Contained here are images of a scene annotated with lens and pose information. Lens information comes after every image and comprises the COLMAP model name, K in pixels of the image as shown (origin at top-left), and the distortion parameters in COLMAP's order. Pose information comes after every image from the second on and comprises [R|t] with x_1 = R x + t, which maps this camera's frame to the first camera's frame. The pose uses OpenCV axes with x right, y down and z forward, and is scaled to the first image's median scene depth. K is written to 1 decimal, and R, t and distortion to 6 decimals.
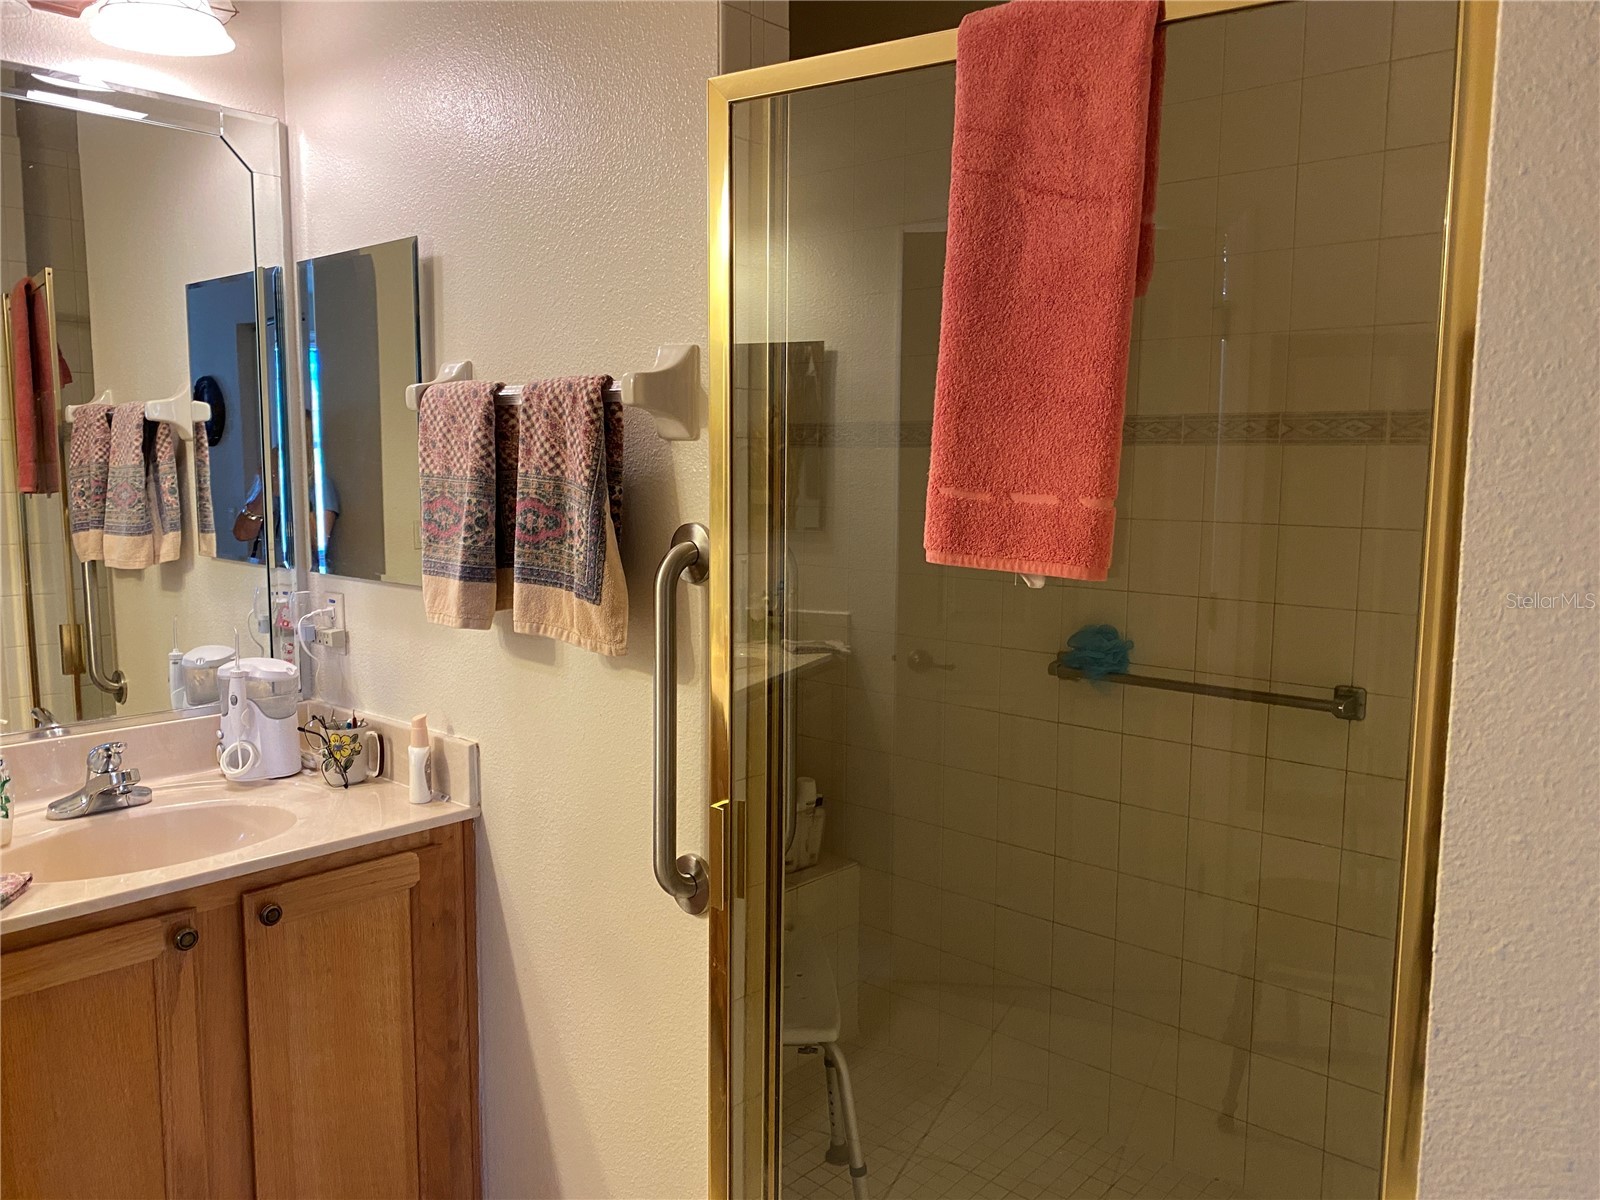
lens RADIAL K [[1214.0, 0, 813.8], [0, 1214.0, 606.1], [0, 0, 1]] dist [0.032696, -0.040465]
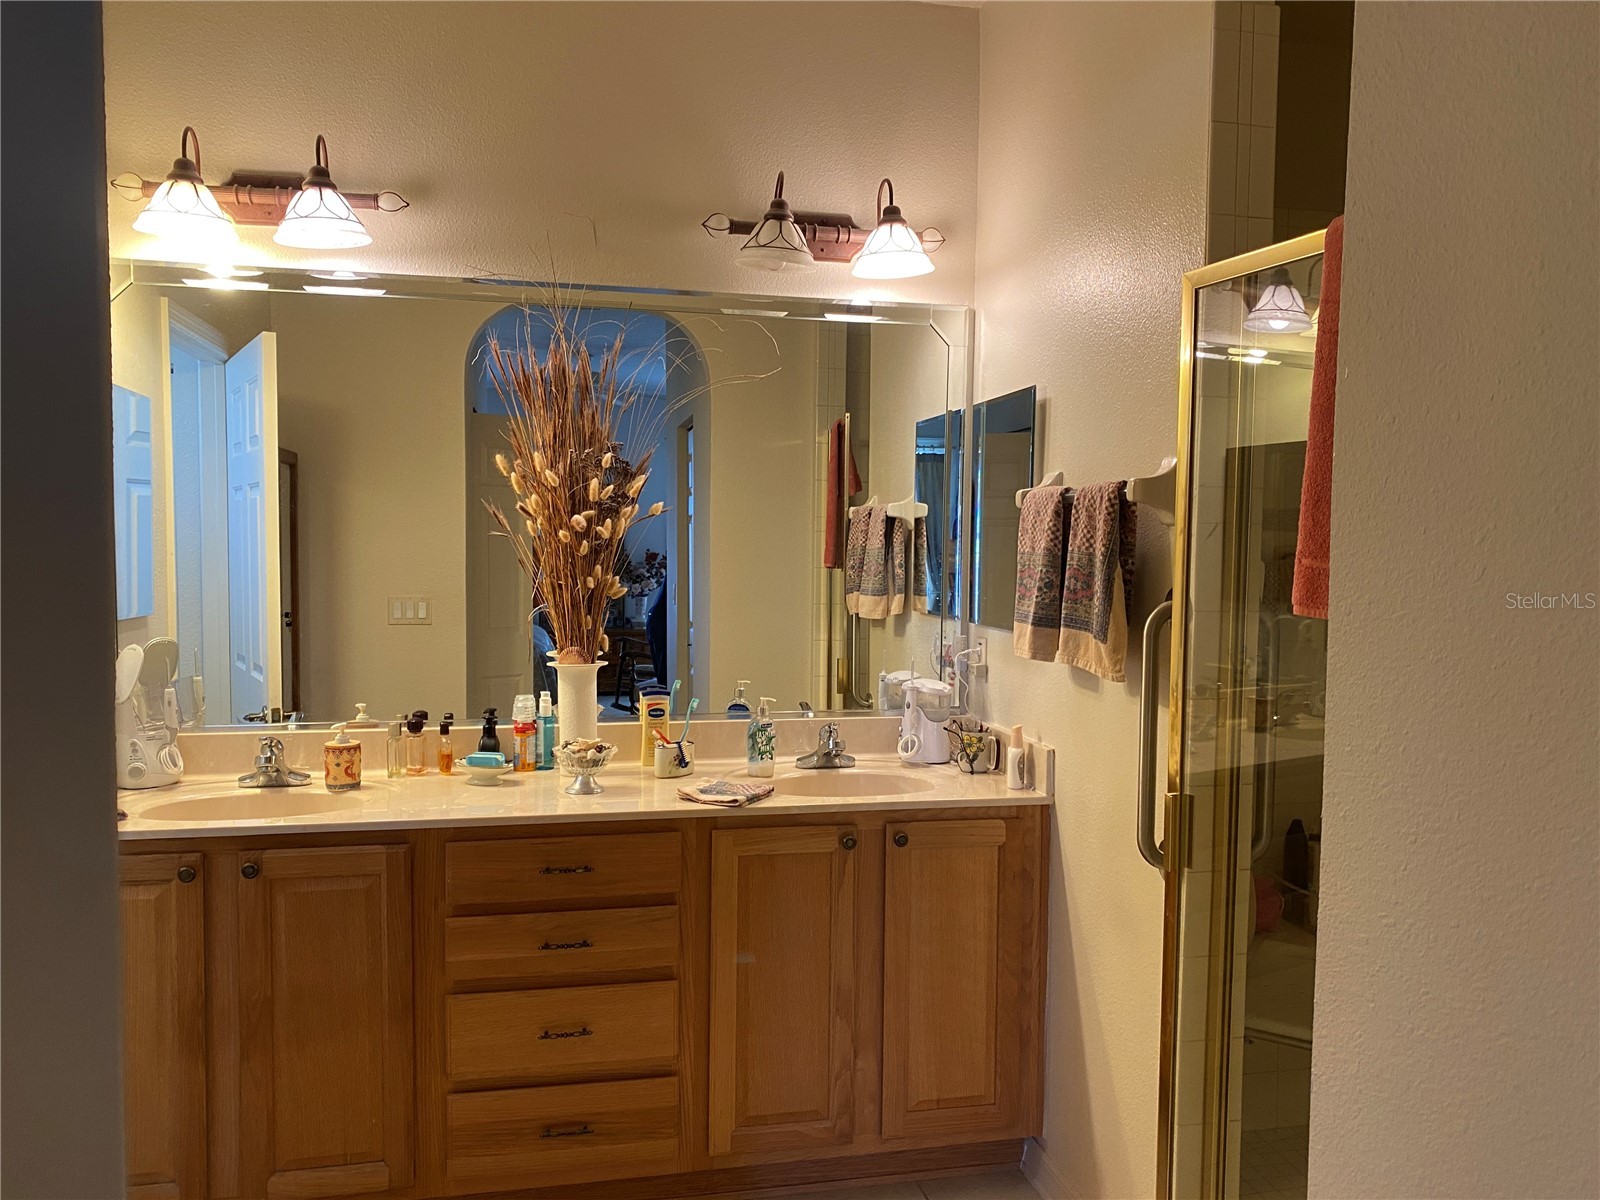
lens RADIAL K [[1214.0, 0, 801.4], [0, 1214.0, 600.9], [0, 0, 1]] dist [0.032696, -0.040465]
pose [[0.802911, 0.027430, -0.595467, 0.301325], [-0.072880, 0.995964, -0.052390, 0.039392], [0.591626, 0.085462, 0.801670, -0.269228]]
